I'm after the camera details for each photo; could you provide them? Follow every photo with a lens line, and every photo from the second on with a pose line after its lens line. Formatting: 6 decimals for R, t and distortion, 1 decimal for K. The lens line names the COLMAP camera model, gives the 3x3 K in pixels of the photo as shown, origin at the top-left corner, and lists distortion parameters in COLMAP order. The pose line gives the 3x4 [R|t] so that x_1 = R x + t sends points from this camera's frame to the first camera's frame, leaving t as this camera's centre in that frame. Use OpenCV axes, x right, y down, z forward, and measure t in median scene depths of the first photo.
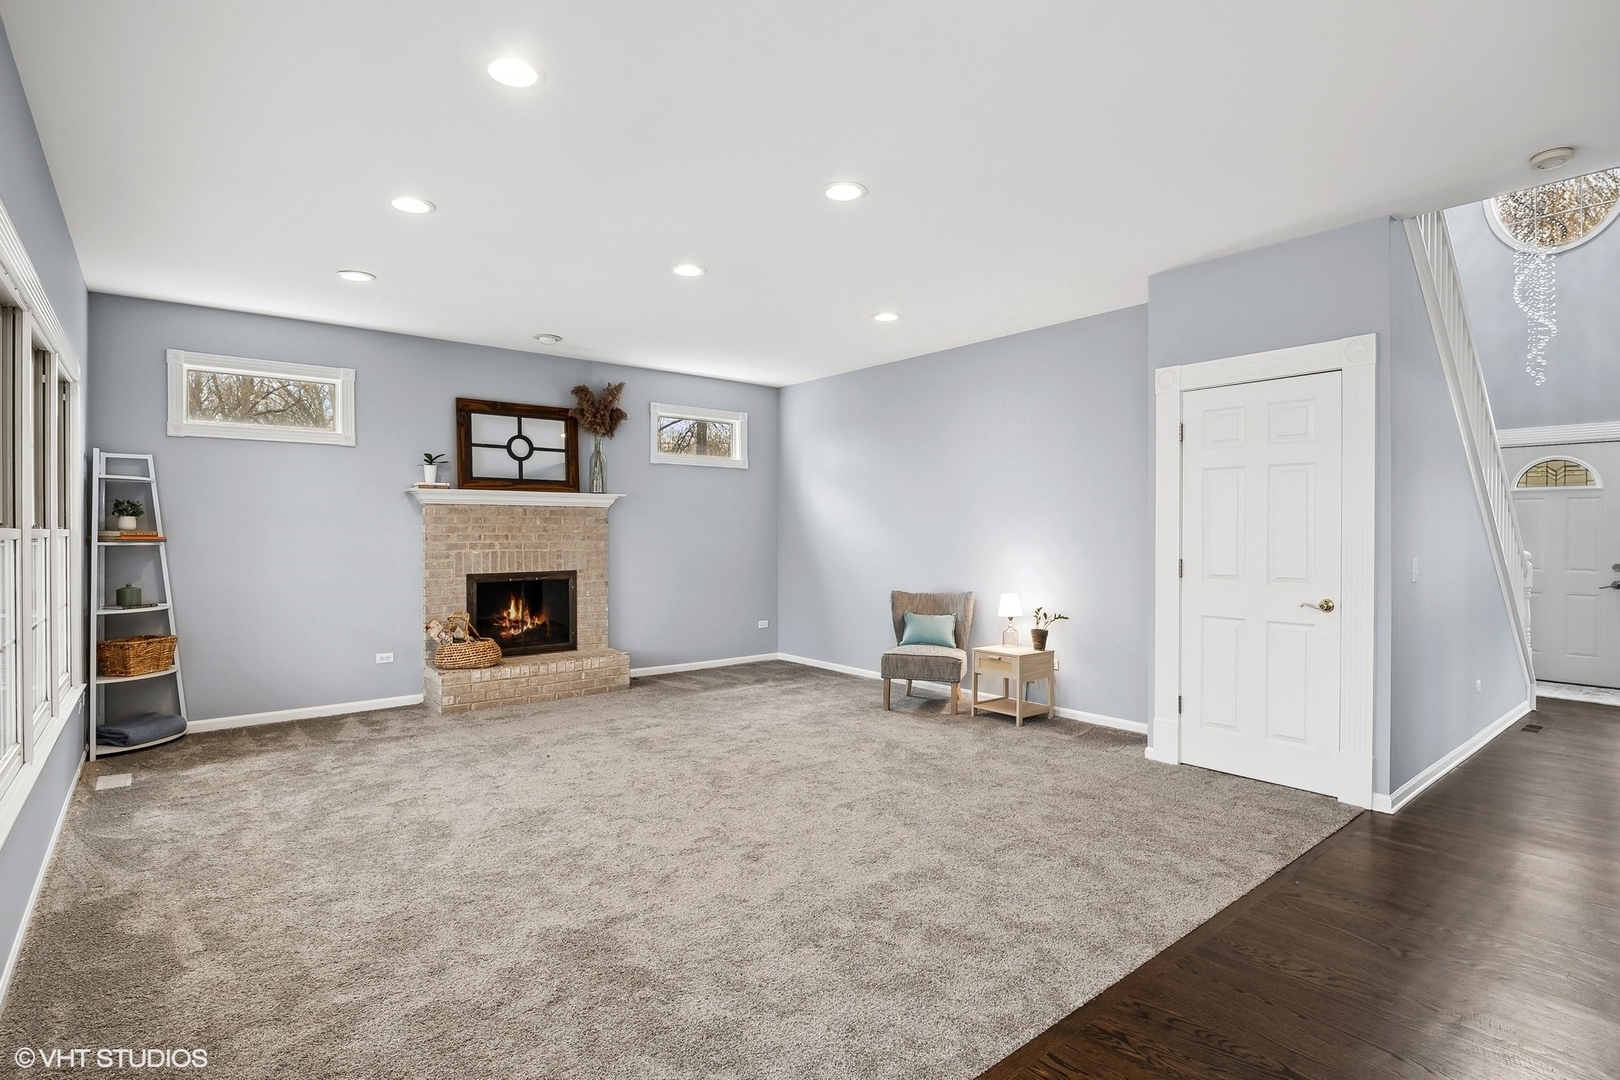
lens RADIAL K [[801.3, 0, 810.0], [0, 801.3, 540.0], [0, 0, 1]] dist [-0.005375, -0.007970]
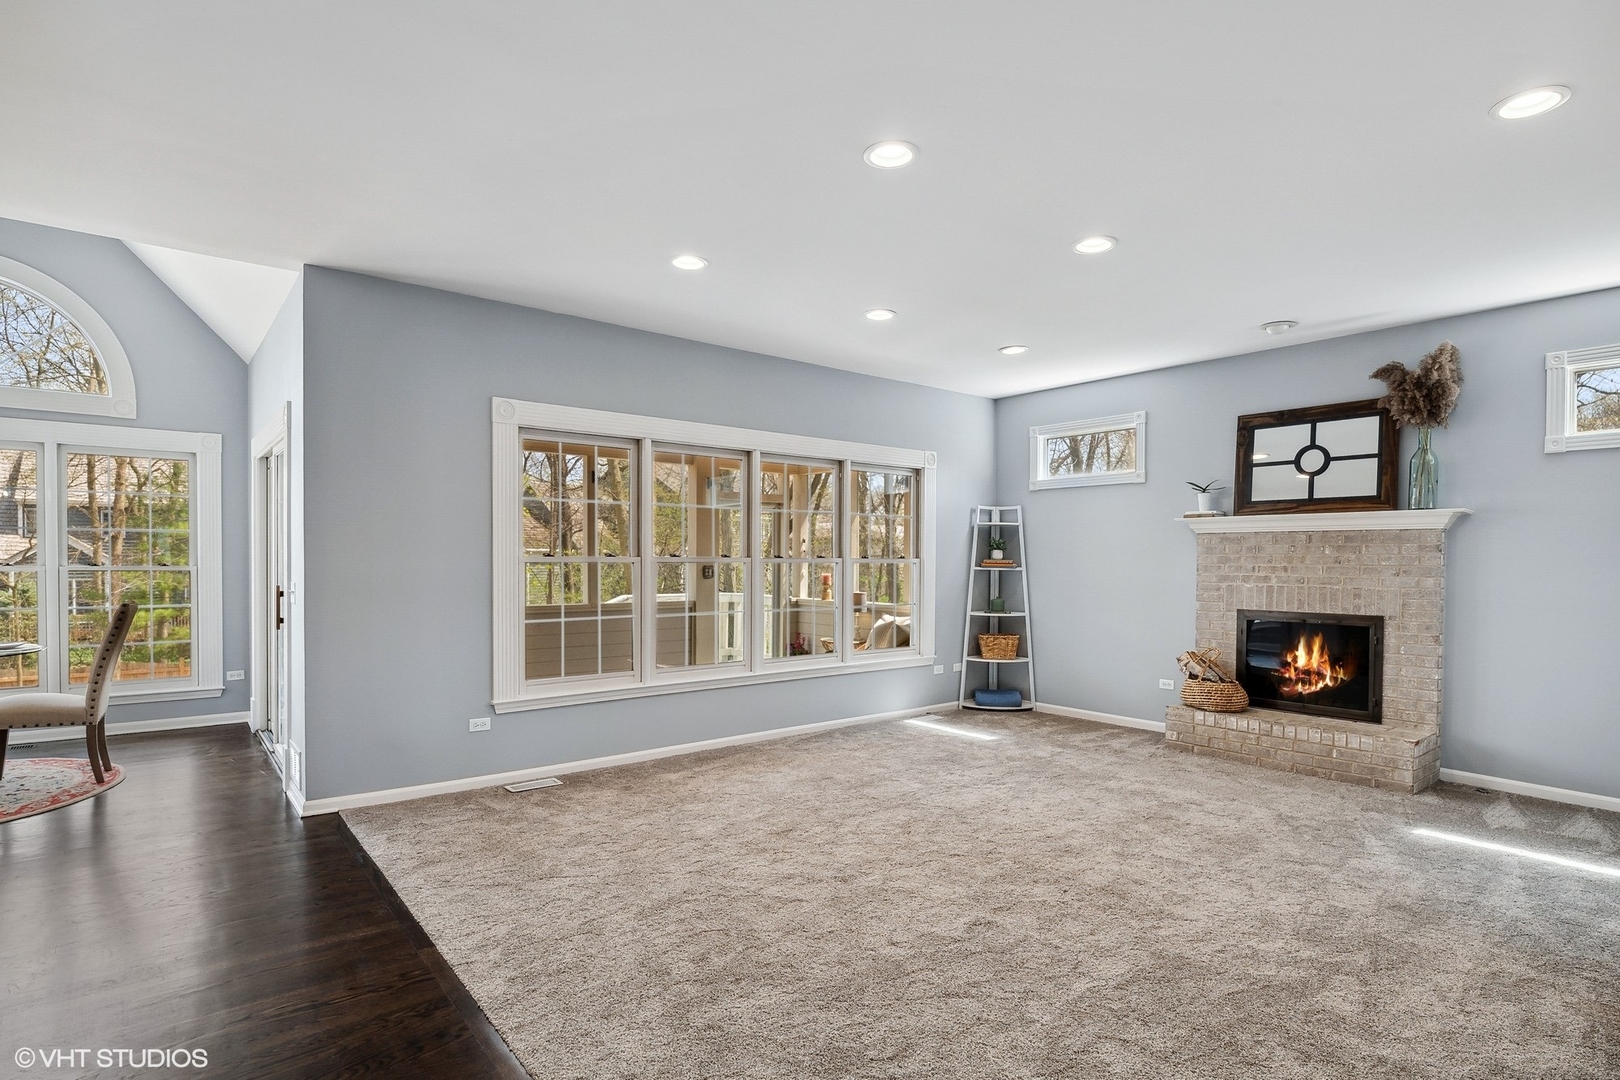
lens RADIAL K [[820.1, 0, 802.3], [0, 820.1, 570.6], [0, 0, 1]] dist [-0.003893, -0.001231]
pose [[-0.011354, 0.014256, -0.999834, 0.520738], [-0.017814, 0.999737, 0.014457, -0.005968], [0.999777, 0.017976, -0.011097, 0.529211]]
